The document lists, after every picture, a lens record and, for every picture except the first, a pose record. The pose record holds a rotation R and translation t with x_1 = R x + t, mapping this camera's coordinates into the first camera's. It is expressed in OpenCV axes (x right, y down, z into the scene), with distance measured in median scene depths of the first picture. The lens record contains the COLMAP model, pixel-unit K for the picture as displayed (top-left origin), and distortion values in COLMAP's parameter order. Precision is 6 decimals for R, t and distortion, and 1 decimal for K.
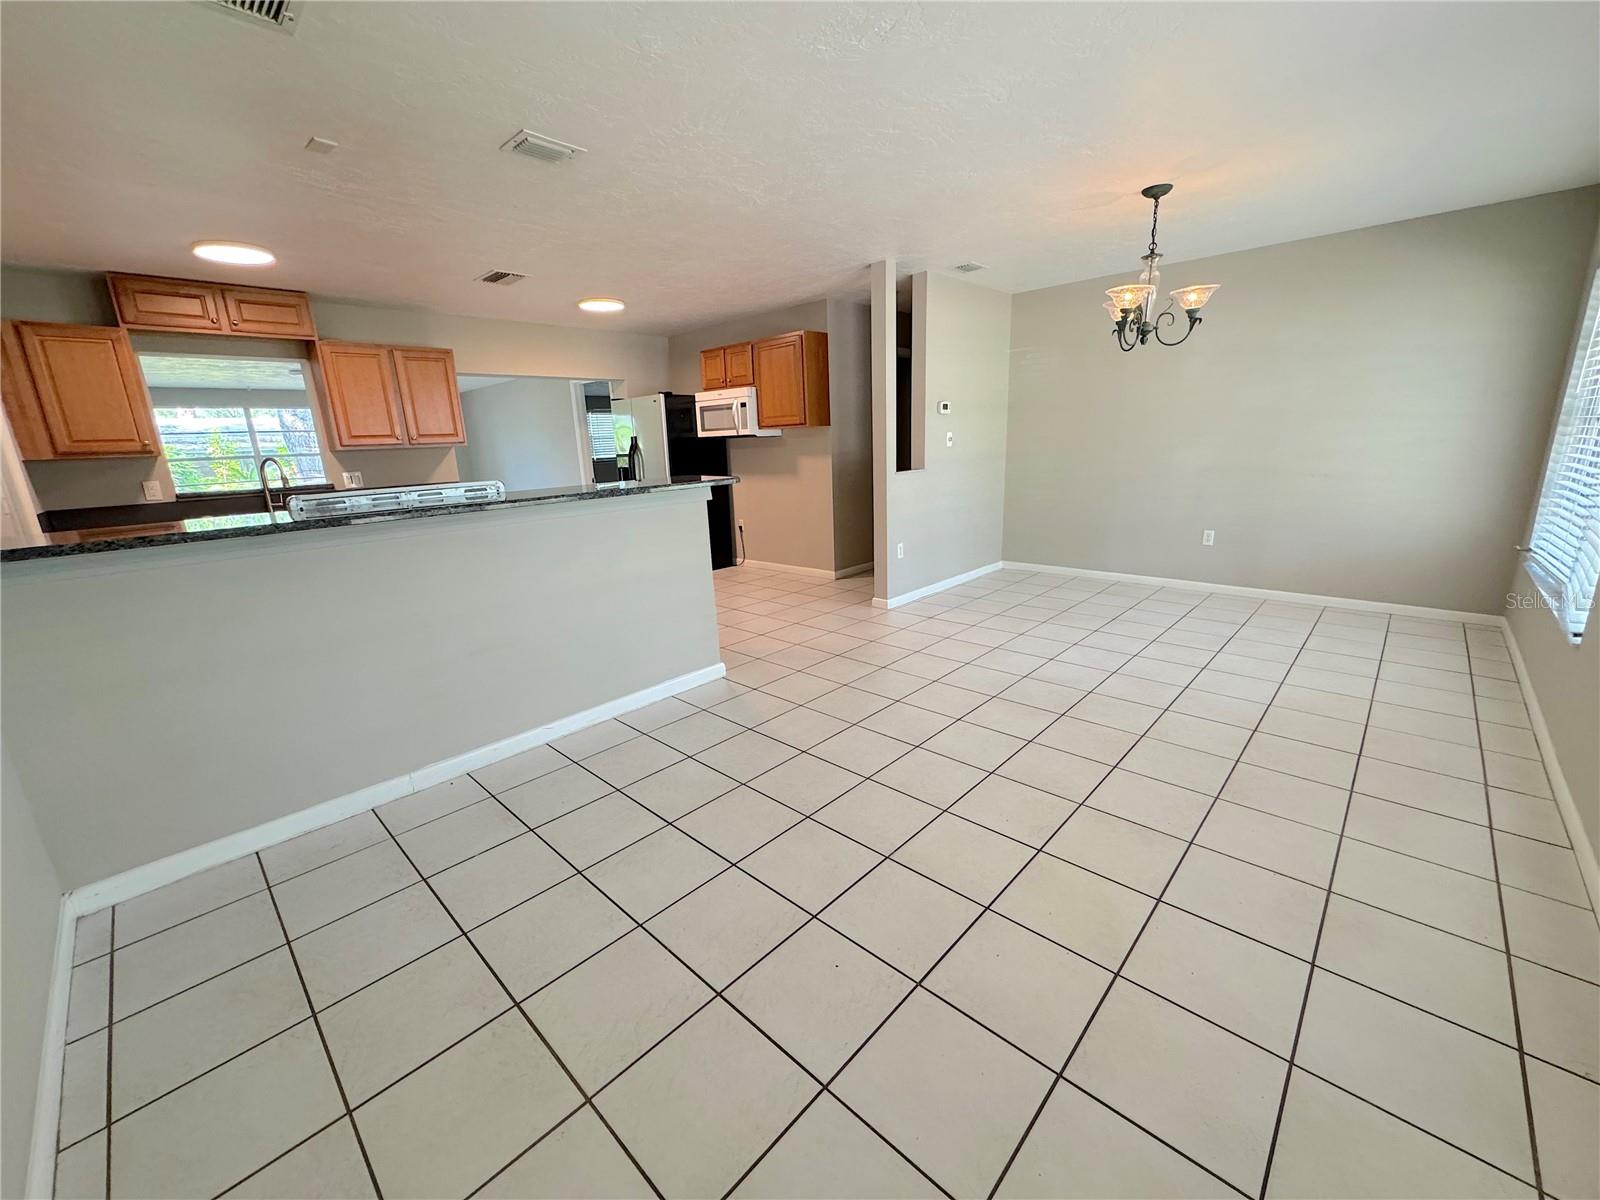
lens RADIAL K [[641.2, 0, 797.7], [0, 641.2, 601.8], [0, 0, 1]] dist [0.000778, -0.000267]
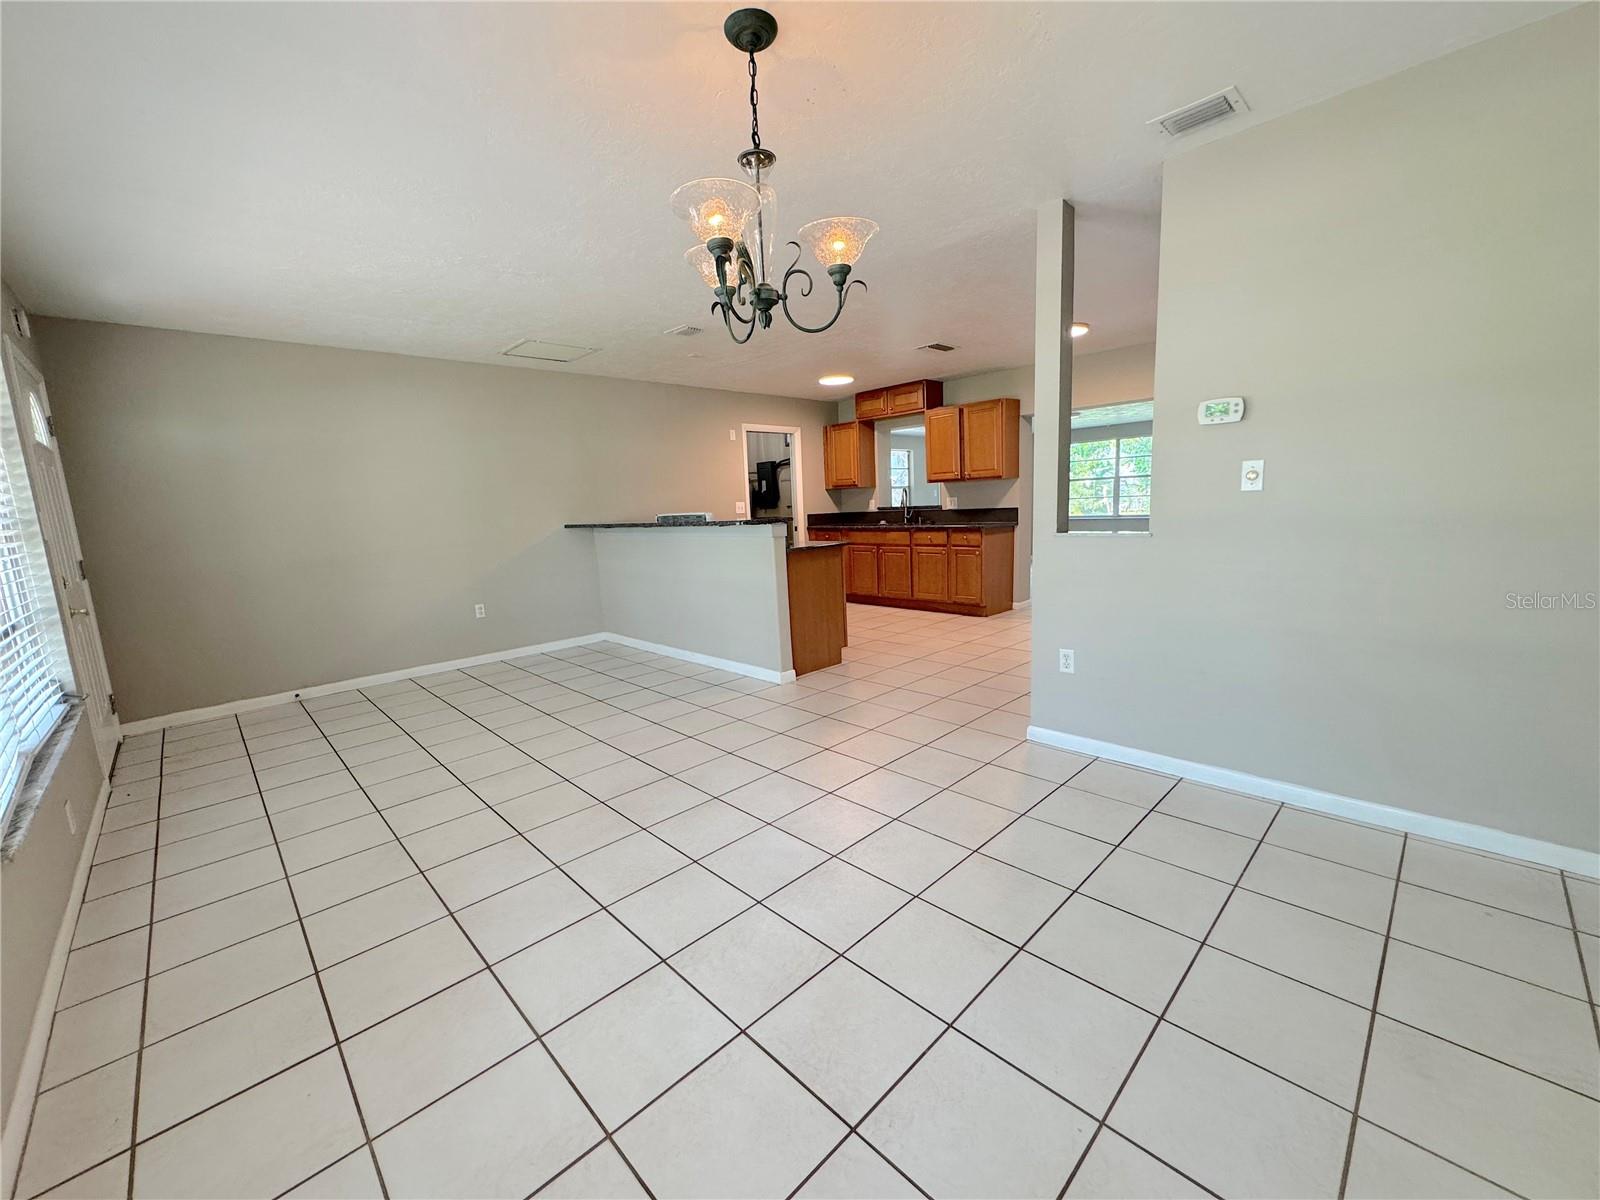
lens RADIAL K [[641.2, 0, 797.7], [0, 641.2, 595.7], [0, 0, 1]] dist [0.000778, -0.000267]
pose [[-0.039790, 0.187537, -0.981451, 1.067124], [-0.196748, 0.961529, 0.191707, -0.289099], [0.979646, 0.200727, -0.001362, 1.043364]]
